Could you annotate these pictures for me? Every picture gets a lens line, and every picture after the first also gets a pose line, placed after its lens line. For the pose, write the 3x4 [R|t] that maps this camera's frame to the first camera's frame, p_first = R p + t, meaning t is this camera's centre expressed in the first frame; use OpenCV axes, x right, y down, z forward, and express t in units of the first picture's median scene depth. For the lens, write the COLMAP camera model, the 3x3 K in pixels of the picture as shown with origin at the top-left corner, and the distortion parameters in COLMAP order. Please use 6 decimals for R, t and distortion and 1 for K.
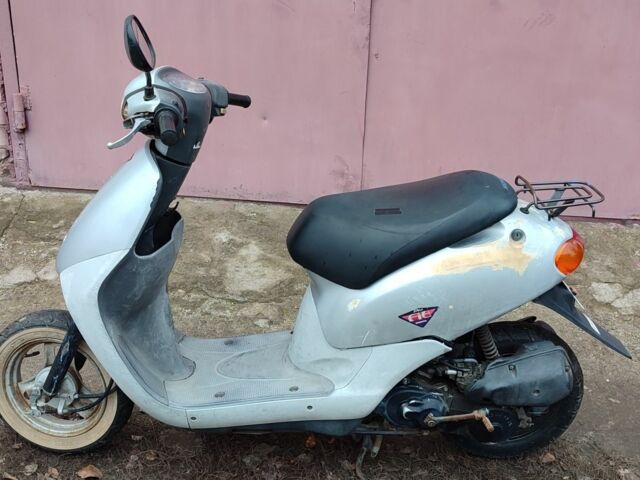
lens RADIAL K [[984.8, 0, 320.0], [0, 984.8, 240.0], [0, 0, 1]] dist [0.293838, -1.169405]
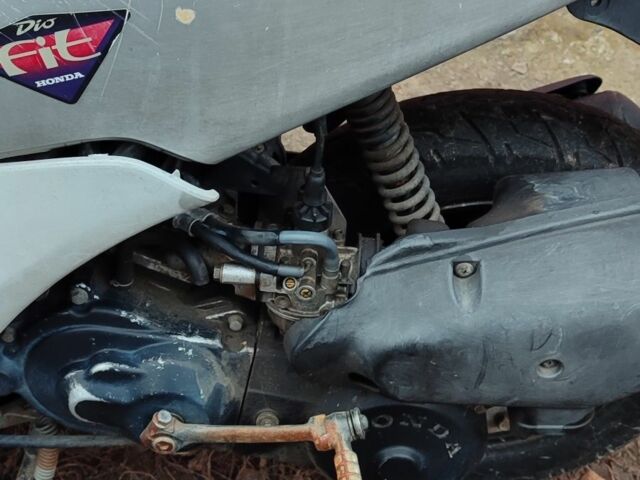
lens RADIAL K [[984.8, 0, 320.0], [0, 984.8, 240.0], [0, 0, 1]] dist [0.293838, -1.169405]
pose [[0.994729, 0.056225, -0.085754, 0.176495], [-0.033975, 0.969753, 0.241714, 0.058778], [0.096750, -0.237526, 0.966551, 0.746804]]
